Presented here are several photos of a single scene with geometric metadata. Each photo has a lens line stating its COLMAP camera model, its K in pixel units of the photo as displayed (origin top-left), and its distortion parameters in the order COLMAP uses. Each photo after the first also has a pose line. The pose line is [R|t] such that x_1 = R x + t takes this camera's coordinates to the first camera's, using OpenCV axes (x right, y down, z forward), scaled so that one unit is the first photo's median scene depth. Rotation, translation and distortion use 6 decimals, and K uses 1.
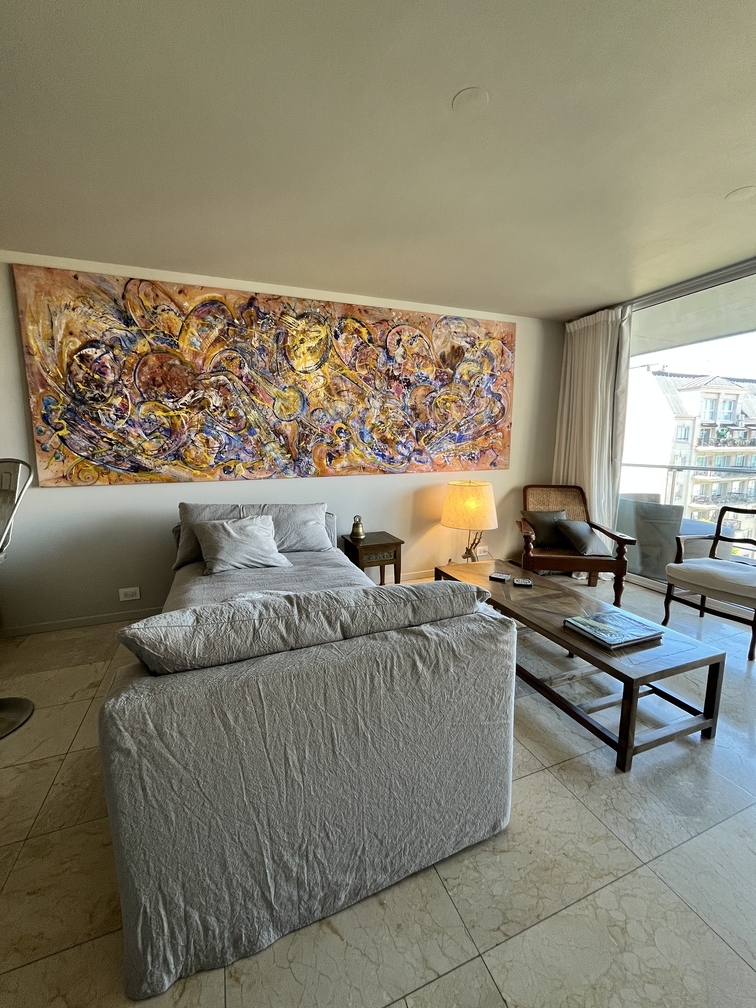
lens RADIAL K [[408.0, 0, 376.5], [0, 408.0, 505.1], [0, 0, 1]] dist [-0.000642, -0.000177]
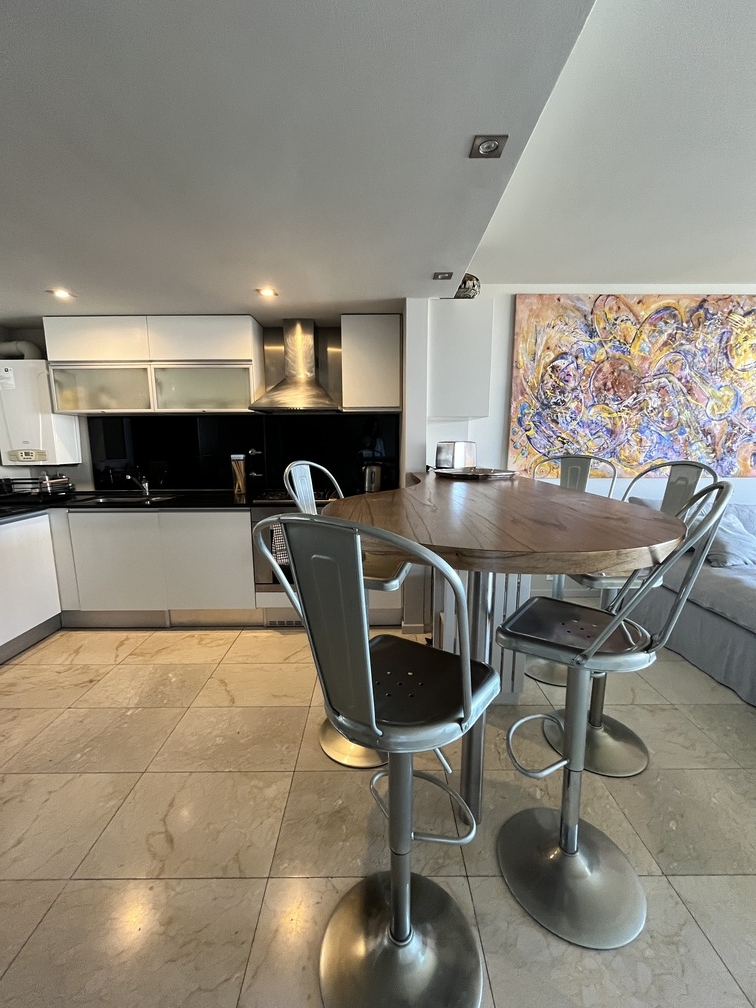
lens RADIAL K [[408.0, 0, 379.7], [0, 408.0, 504.8], [0, 0, 1]] dist [-0.000642, -0.000177]
pose [[0.935734, 0.058366, -0.347844, -0.632153], [-0.057283, 0.998268, 0.013406, 0.033299], [0.348024, 0.007381, 0.937457, -0.218357]]
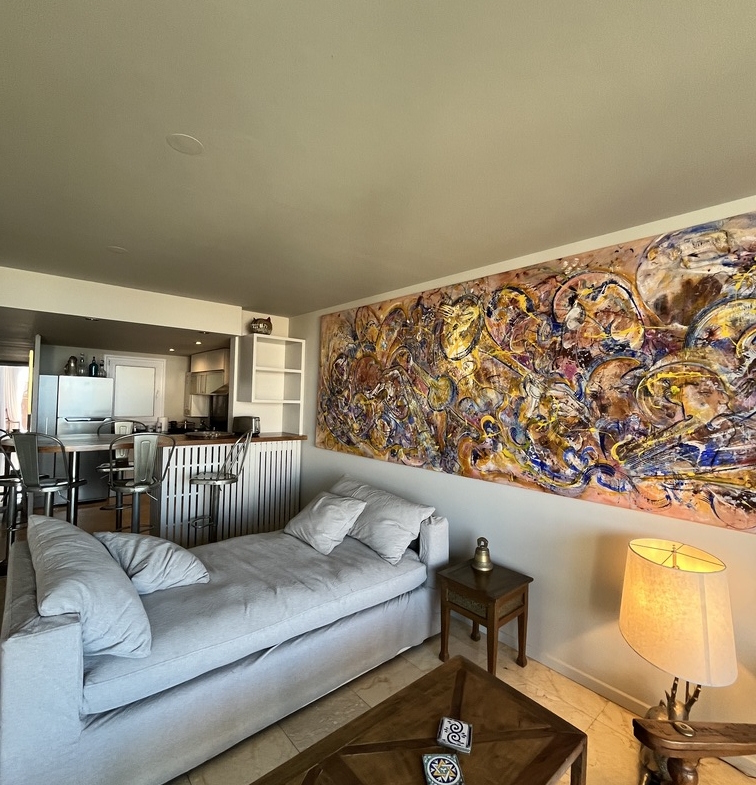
lens RADIAL K [[406.7, 0, 375.4], [0, 406.7, 391.3], [0, 0, 1]] dist [0.000117, 0.001053]
pose [[0.338337, -0.001362, -0.941024, 0.618882], [-0.177172, 0.982023, -0.065122, -0.163611], [0.924196, 0.188756, 0.332013, 0.544127]]
